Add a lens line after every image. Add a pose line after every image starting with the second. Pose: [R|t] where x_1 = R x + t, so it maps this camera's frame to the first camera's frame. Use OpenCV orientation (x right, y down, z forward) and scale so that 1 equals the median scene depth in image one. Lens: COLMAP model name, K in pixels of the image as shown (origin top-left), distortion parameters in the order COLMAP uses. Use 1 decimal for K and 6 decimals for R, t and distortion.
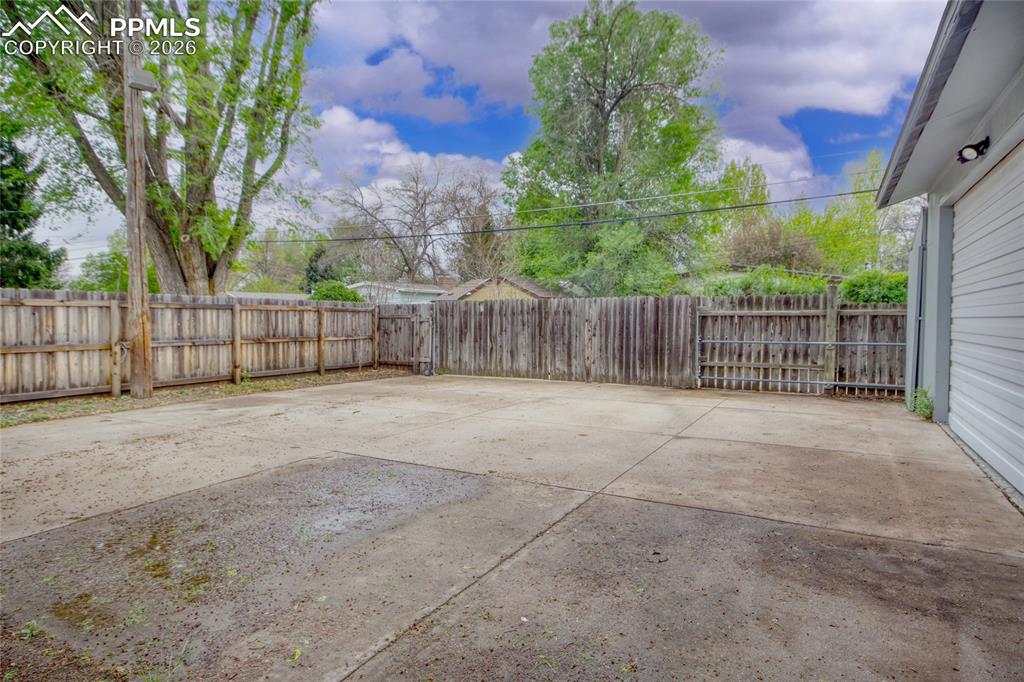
lens RADIAL K [[580.1, 0, 506.0], [0, 580.1, 340.5], [0, 0, 1]] dist [0.019664, -0.000456]
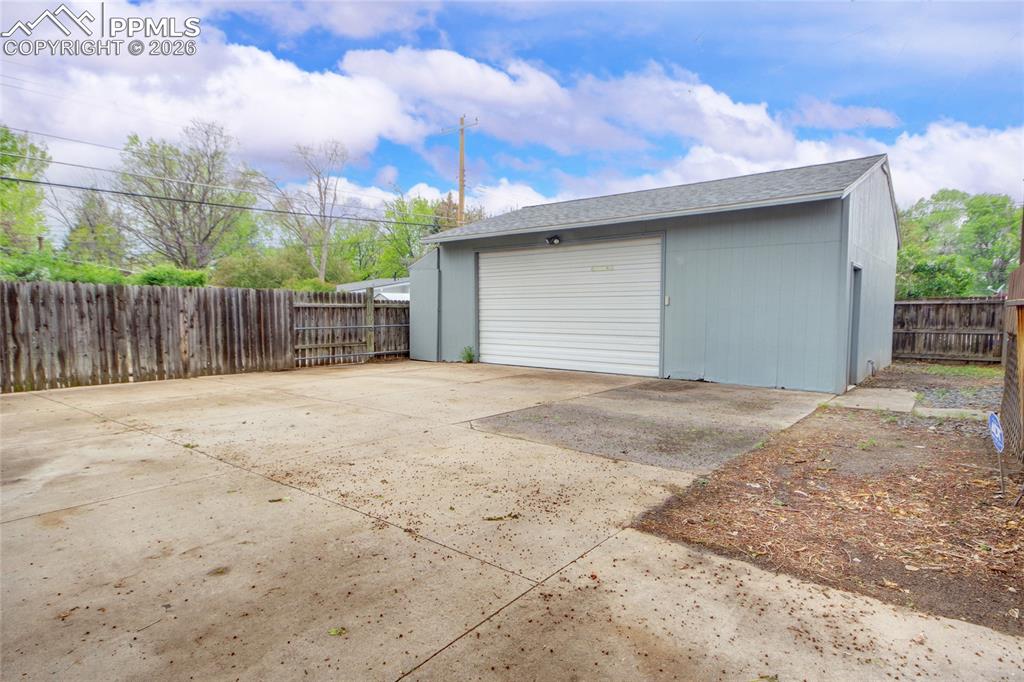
lens RADIAL K [[580.1, 0, 505.4], [0, 580.1, 347.3], [0, 0, 1]] dist [0.019664, -0.000456]
pose [[0.166618, -0.063126, 0.983999, -0.726720], [0.034170, 0.997719, 0.058220, -0.014247], [-0.985429, 0.023923, 0.168394, 0.360482]]
